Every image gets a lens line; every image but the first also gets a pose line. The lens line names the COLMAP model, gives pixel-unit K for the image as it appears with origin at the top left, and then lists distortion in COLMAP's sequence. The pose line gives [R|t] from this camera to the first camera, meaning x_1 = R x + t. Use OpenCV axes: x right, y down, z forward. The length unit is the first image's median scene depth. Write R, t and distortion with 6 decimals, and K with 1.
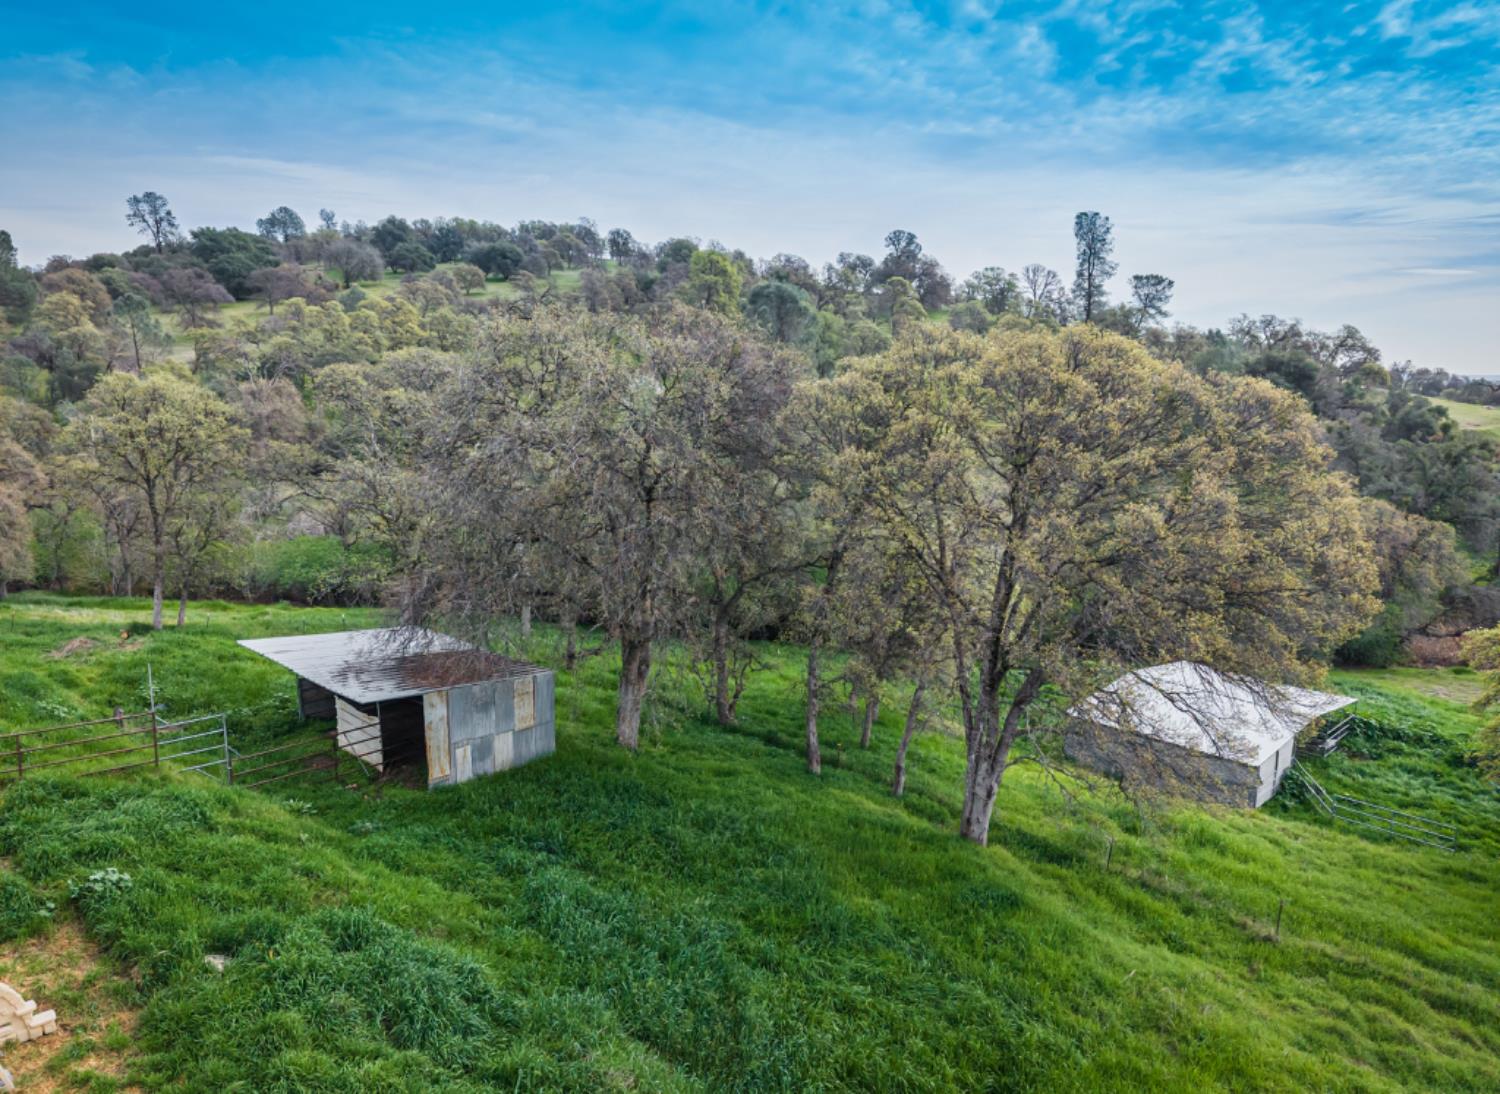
lens RADIAL K [[1034.7, 0, 753.4], [0, 1034.7, 549.2], [0, 0, 1]] dist [-0.004827, -0.001757]
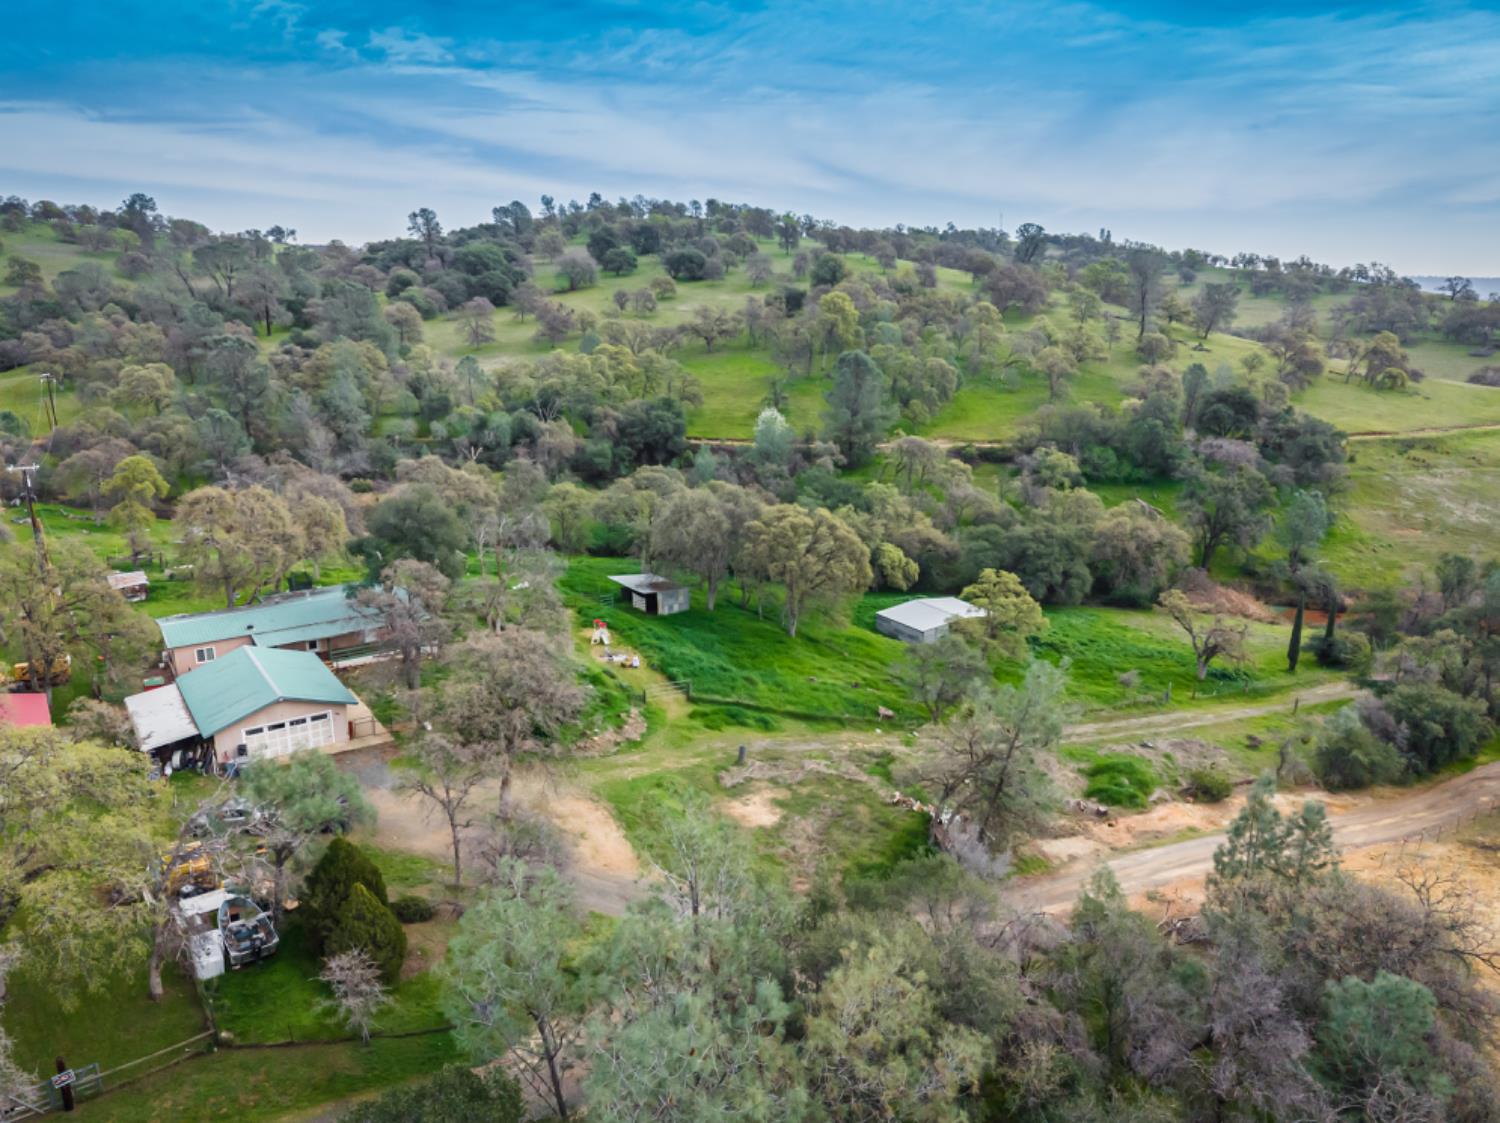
lens RADIAL K [[1004.9, 0, 747.0], [0, 1004.9, 563.0], [0, 0, 1]] dist [0.005787, -0.000135]
pose [[0.983811, 0.043568, -0.173835, 0.537926], [-0.029257, 0.996032, 0.084054, -0.240723], [0.176807, -0.077608, 0.981181, -2.125140]]
